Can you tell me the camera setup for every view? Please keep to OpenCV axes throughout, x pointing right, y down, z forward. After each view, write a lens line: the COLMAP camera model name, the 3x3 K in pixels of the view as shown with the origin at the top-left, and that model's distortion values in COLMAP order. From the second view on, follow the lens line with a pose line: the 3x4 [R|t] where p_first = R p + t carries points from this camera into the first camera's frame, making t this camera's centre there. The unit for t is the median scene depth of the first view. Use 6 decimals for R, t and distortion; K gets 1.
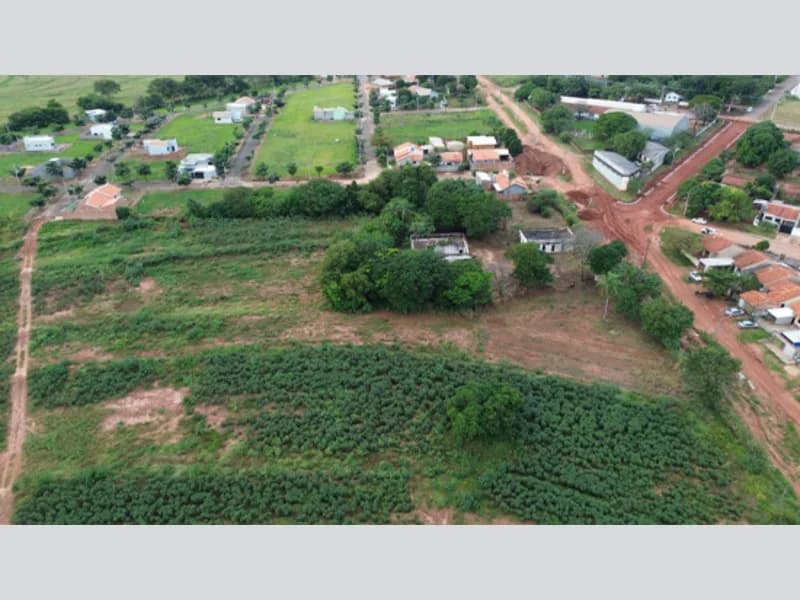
lens RADIAL K [[564.8, 0, 400.0], [0, 564.8, 300.0], [0, 0, 1]] dist [0.053613, -0.051532]
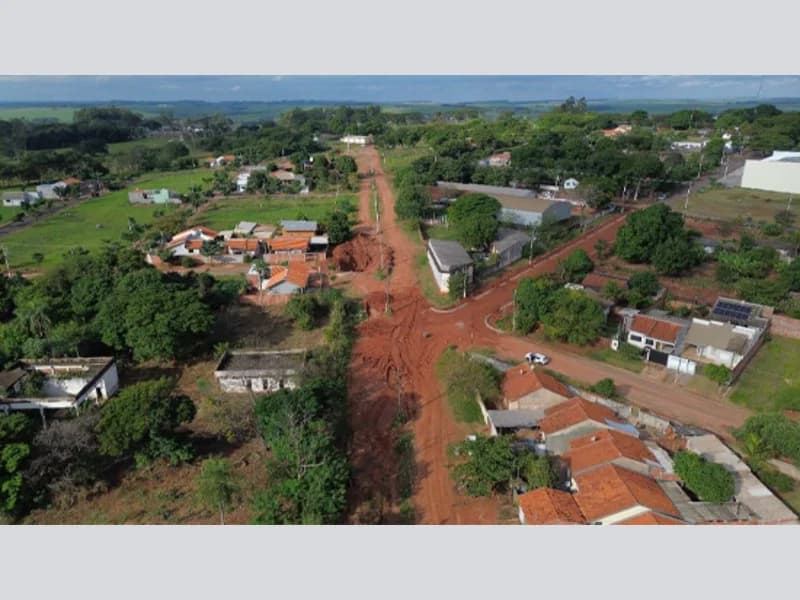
lens RADIAL K [[564.8, 0, 400.0], [0, 564.8, 300.0], [0, 0, 1]] dist [0.053613, -0.051532]
pose [[0.999931, 0.011664, 0.001615, 0.334992], [-0.011191, 0.983971, -0.177975, -0.061411], [-0.003665, 0.177945, 0.984034, 0.329555]]
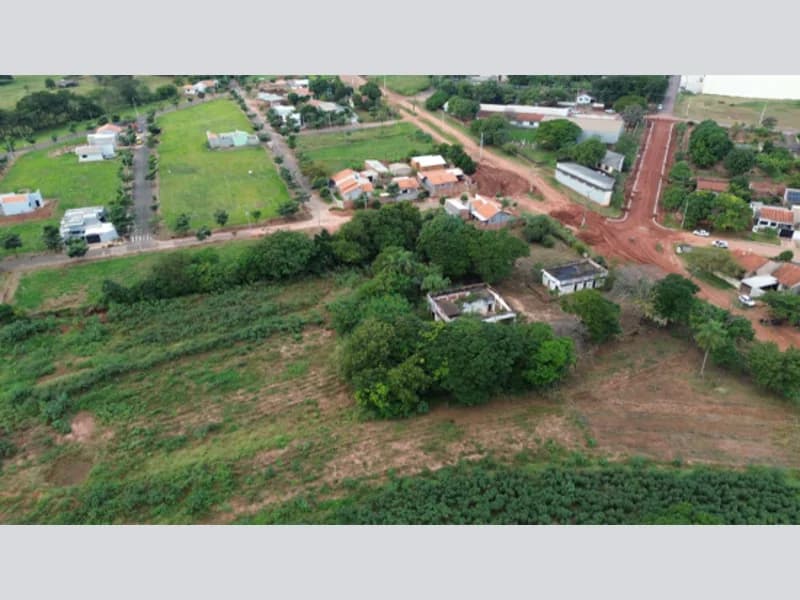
lens RADIAL K [[564.8, 0, 400.0], [0, 564.8, 300.0], [0, 0, 1]] dist [0.053613, -0.051532]
pose [[0.958747, -0.140857, 0.246908, -0.176551], [0.142197, 0.989760, 0.012488, -0.099321], [-0.246139, 0.023137, 0.968958, 0.190643]]
